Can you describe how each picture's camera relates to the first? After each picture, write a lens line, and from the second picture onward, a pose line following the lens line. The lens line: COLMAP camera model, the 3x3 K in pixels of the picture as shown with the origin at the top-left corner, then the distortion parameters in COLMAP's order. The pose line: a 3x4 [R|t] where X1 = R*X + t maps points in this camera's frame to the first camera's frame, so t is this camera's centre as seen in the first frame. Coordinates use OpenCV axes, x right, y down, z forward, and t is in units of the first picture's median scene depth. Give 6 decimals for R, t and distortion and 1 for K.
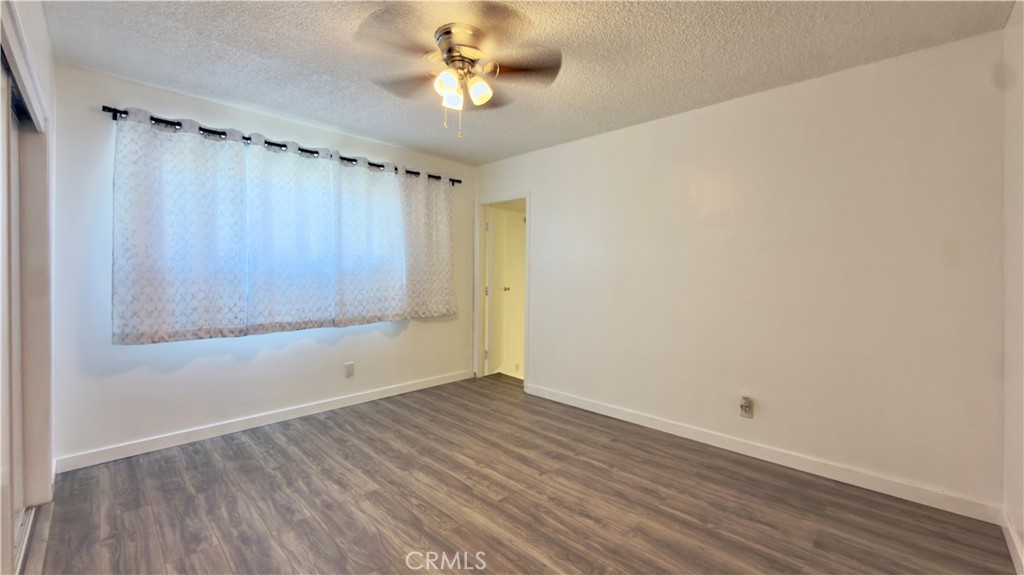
lens RADIAL K [[411.1, 0, 512.2], [0, 411.1, 279.7], [0, 0, 1]] dist [0.000744, -0.000272]
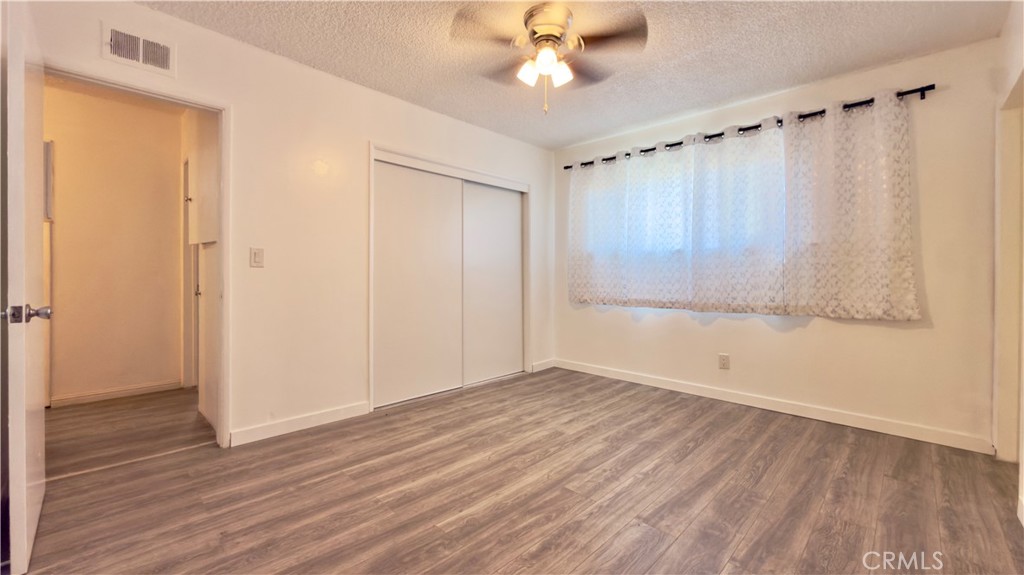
lens RADIAL K [[411.1, 0, 511.9], [0, 411.1, 281.7], [0, 0, 1]] dist [0.000744, -0.000272]
pose [[0.003427, 0.007857, -0.999963, 0.757455], [-0.024327, 0.999674, 0.007771, 0.064204], [0.999698, 0.024299, 0.003617, 0.747479]]
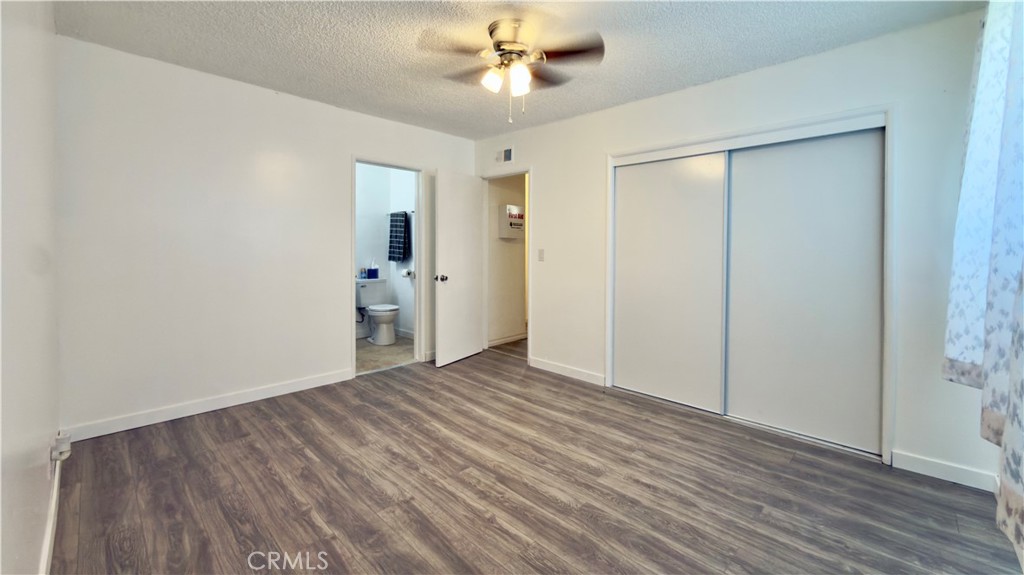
lens RADIAL K [[411.1, 0, 510.7], [0, 411.1, 256.1], [0, 0, 1]] dist [0.000744, -0.000272]
pose [[-0.999875, -0.015764, -0.001522, -0.108944], [-0.015808, 0.999259, 0.035105, -0.022179], [0.000967, 0.035124, -0.999382, 1.728272]]
